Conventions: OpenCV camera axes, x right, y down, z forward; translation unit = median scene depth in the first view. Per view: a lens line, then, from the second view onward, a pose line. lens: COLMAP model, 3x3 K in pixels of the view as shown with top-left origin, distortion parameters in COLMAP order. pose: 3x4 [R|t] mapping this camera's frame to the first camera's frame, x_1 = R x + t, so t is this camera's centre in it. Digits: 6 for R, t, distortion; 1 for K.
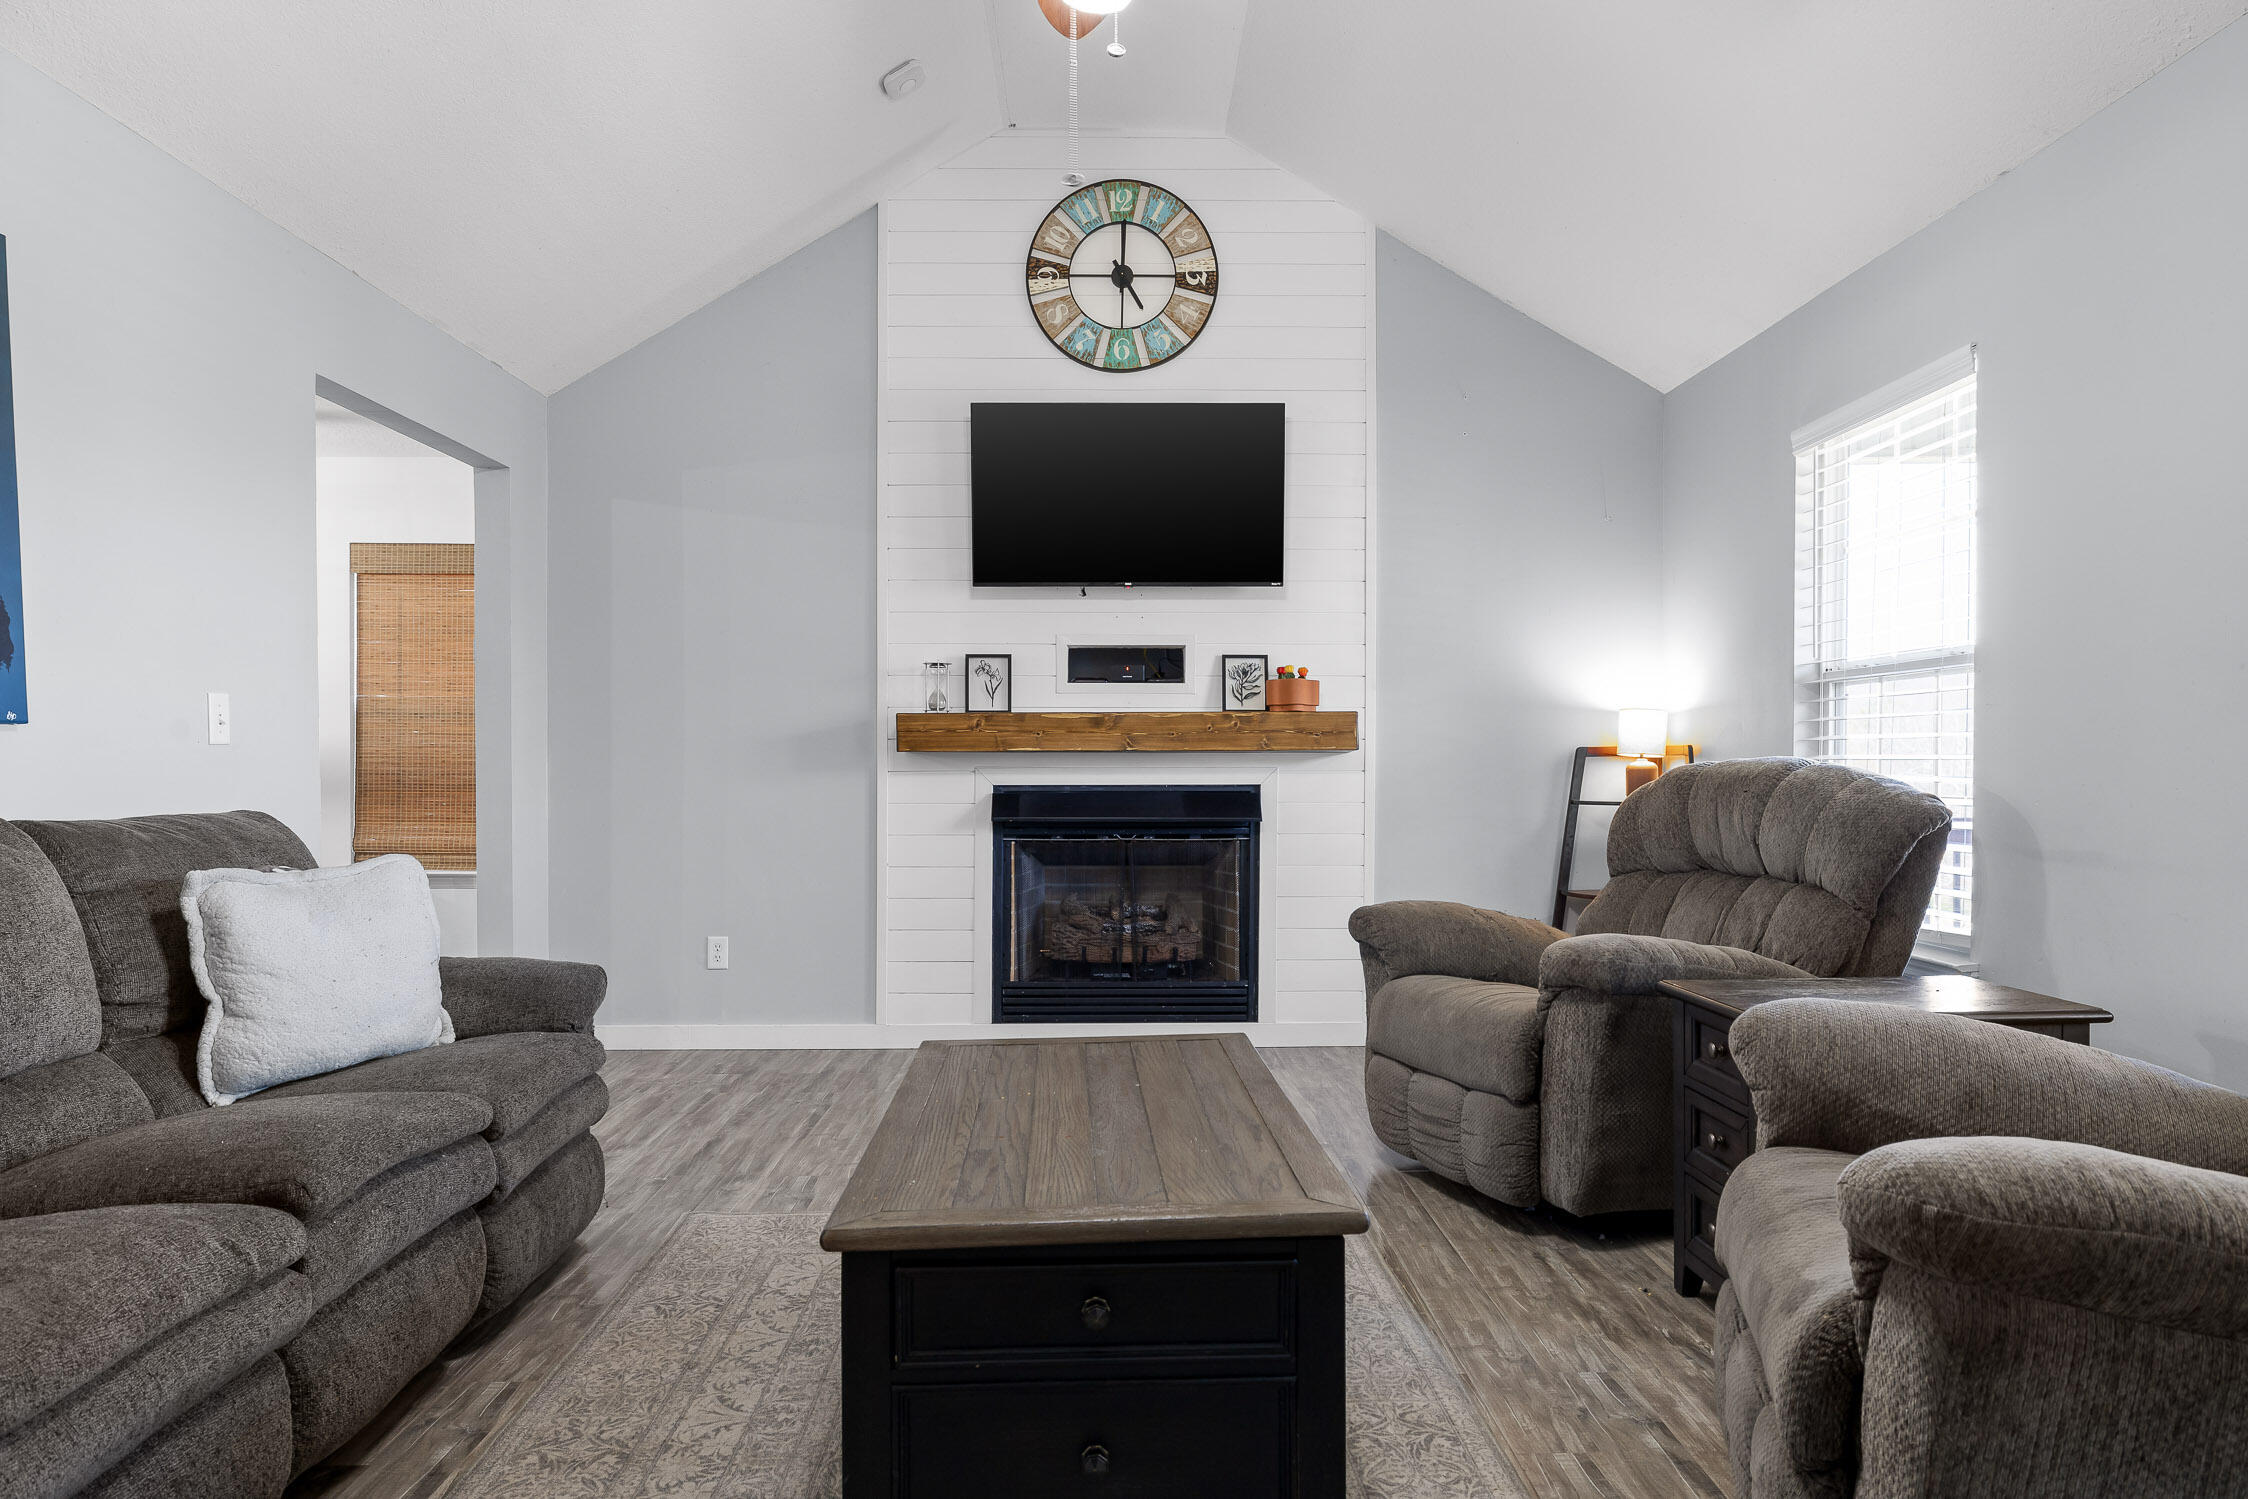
lens RADIAL K [[1396.9, 0, 1126.1], [0, 1396.9, 762.8], [0, 0, 1]] dist [-0.006648, 0.001029]
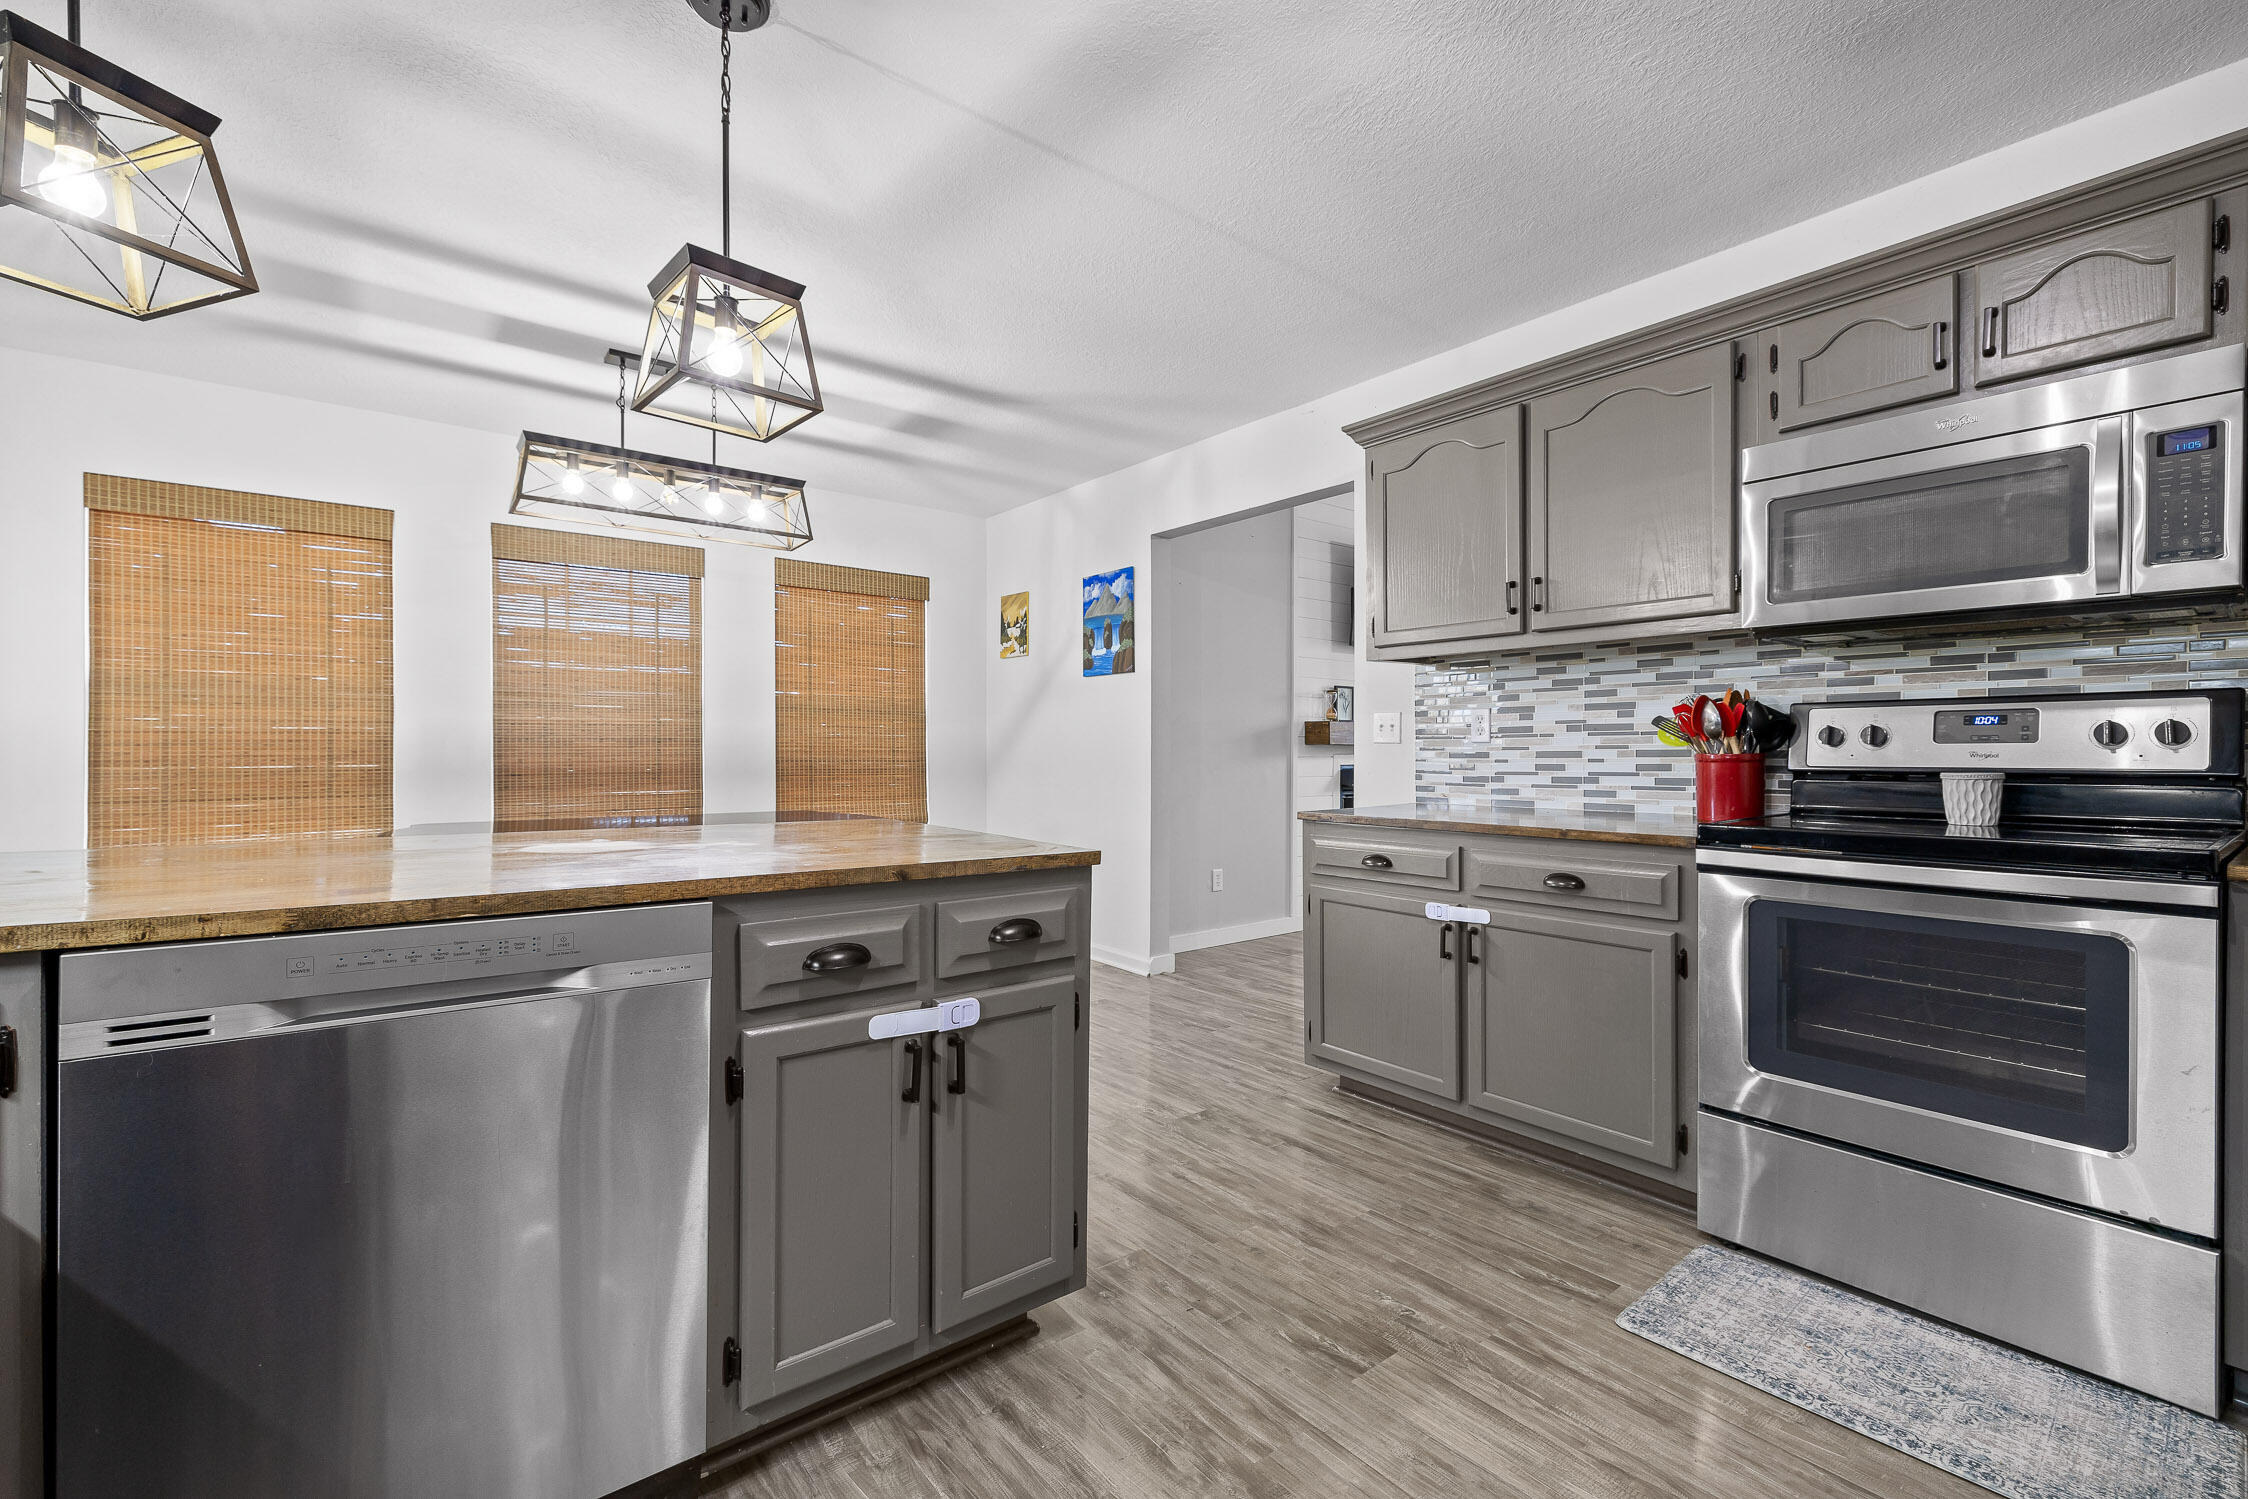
lens RADIAL K [[952.2, 0, 1111.9], [0, 952.2, 757.9], [0, 0, 1]] dist [-0.010866, -0.000182]
pose [[0.790222, -0.006195, 0.612789, -0.998445], [-0.003070, 0.999896, 0.014067, -0.007597], [-0.612813, -0.012998, 0.790121, 0.269087]]
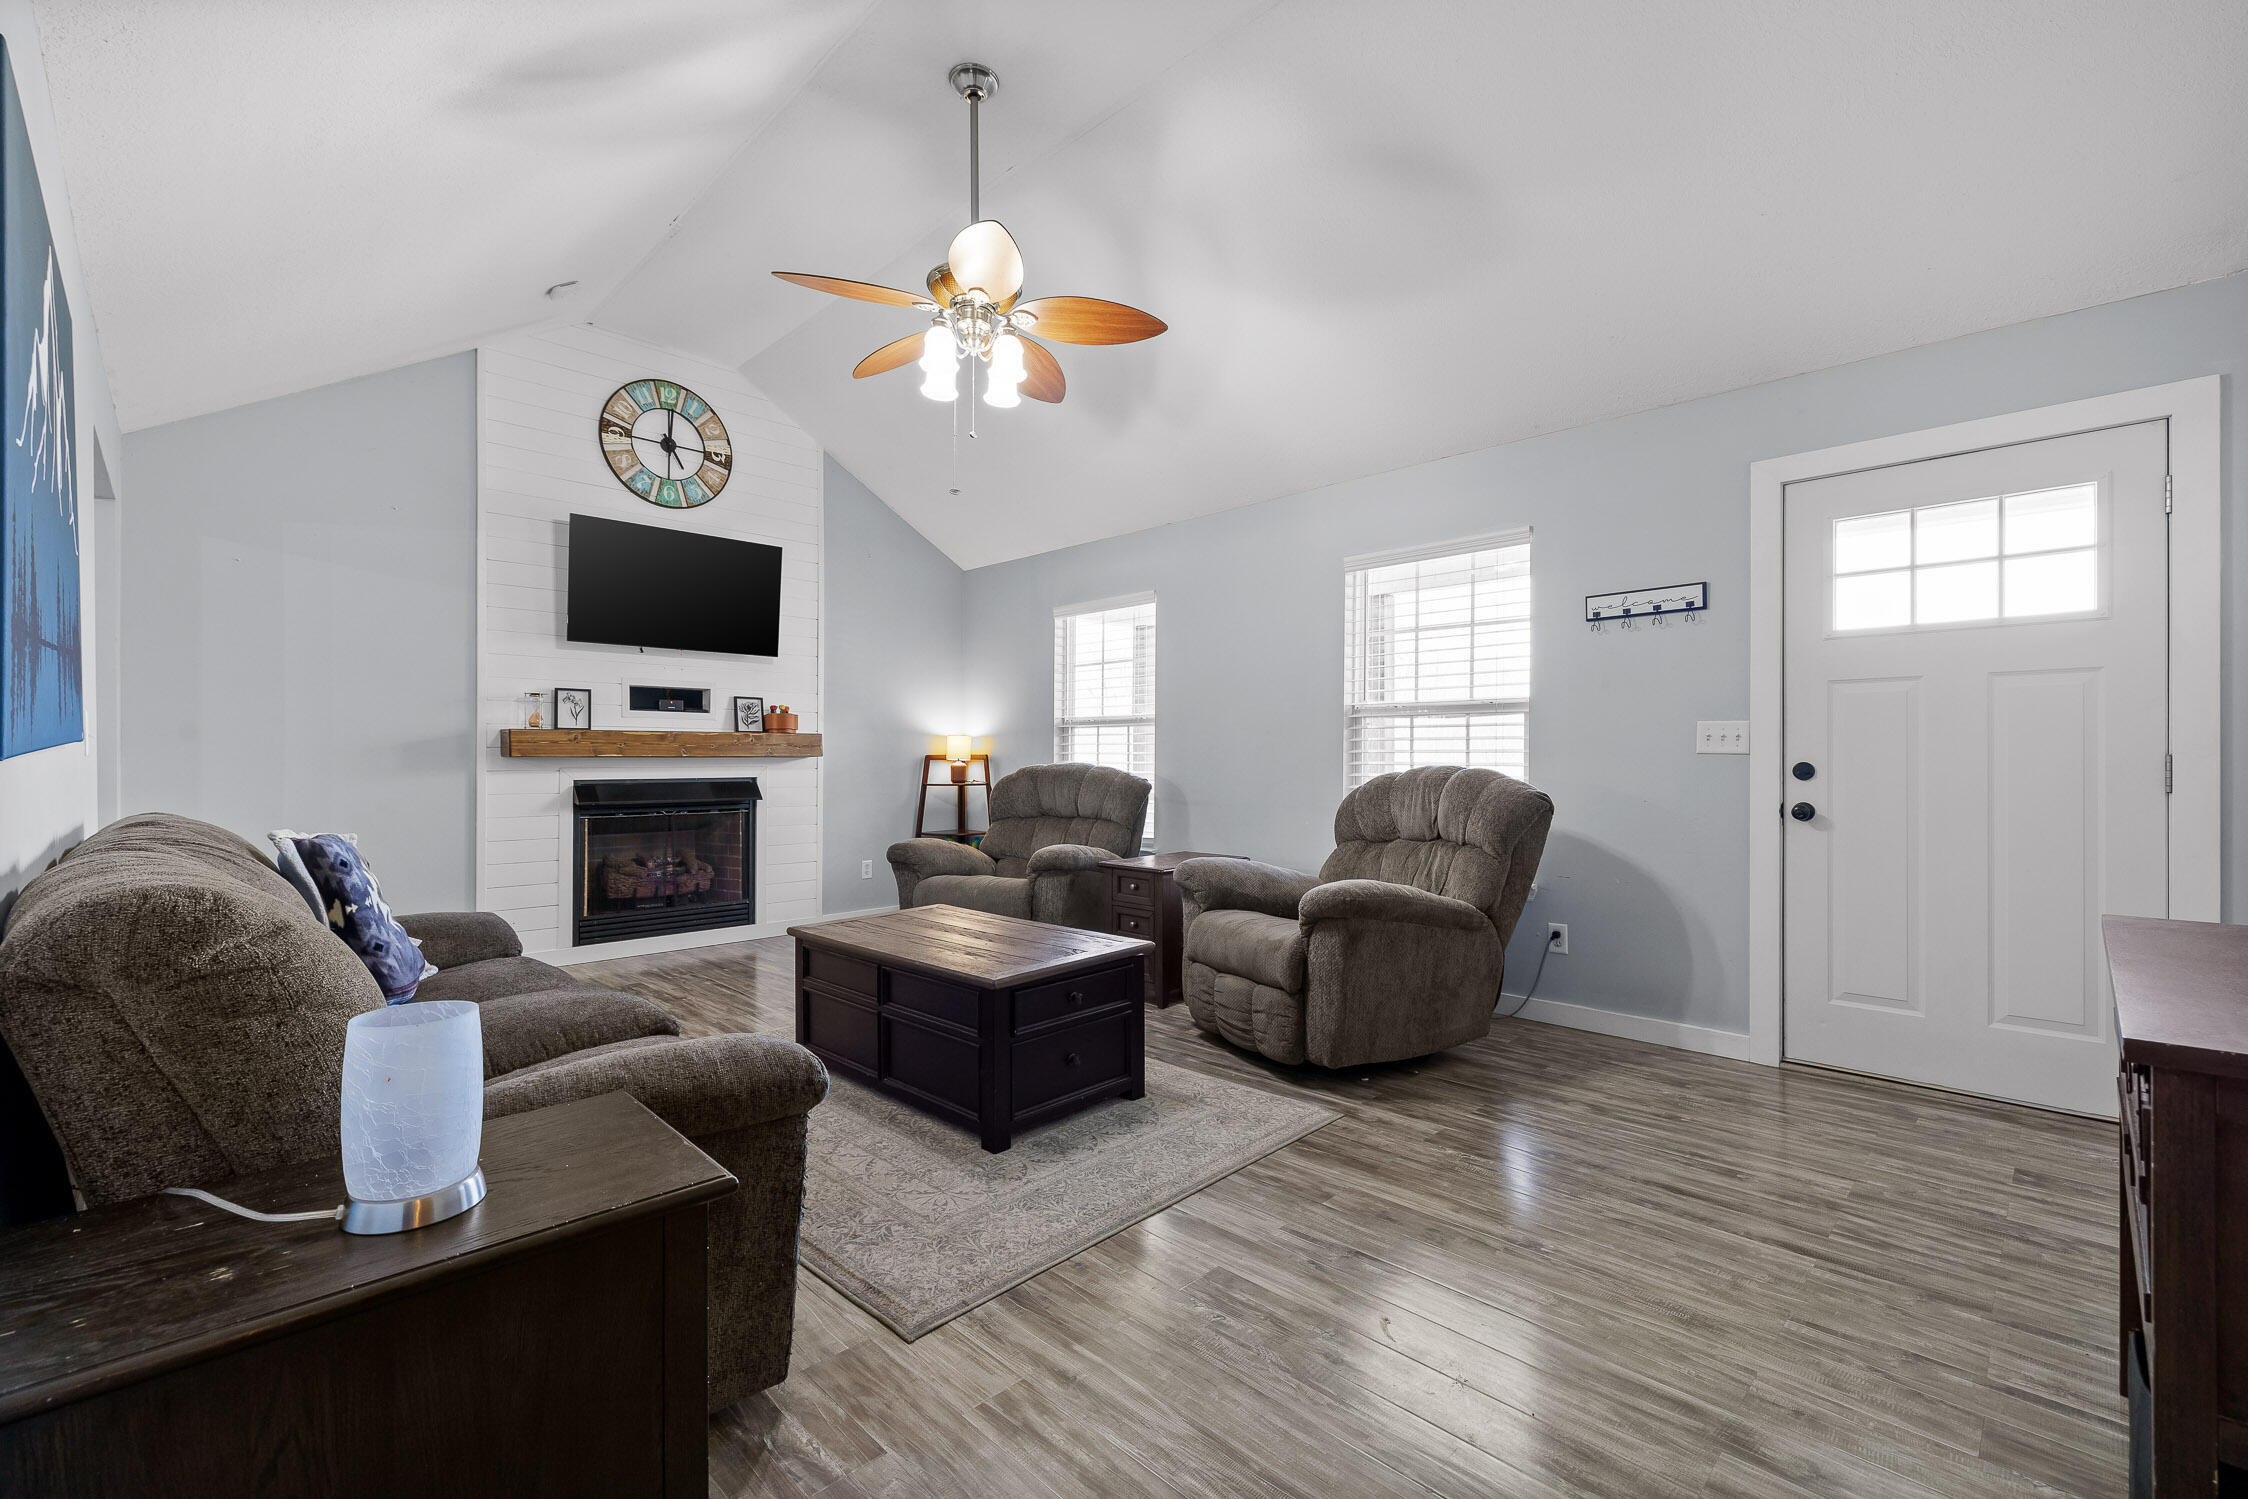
lens RADIAL K [[919.3, 0, 1120.1], [0, 919.3, 753.6], [0, 0, 1]] dist [0.000111, -0.000058]
pose [[0.730261, 0.004838, 0.683152, -0.328373], [-0.002552, 0.999987, -0.004353, -0.008399], [-0.683164, 0.001435, 0.730264, -0.070163]]
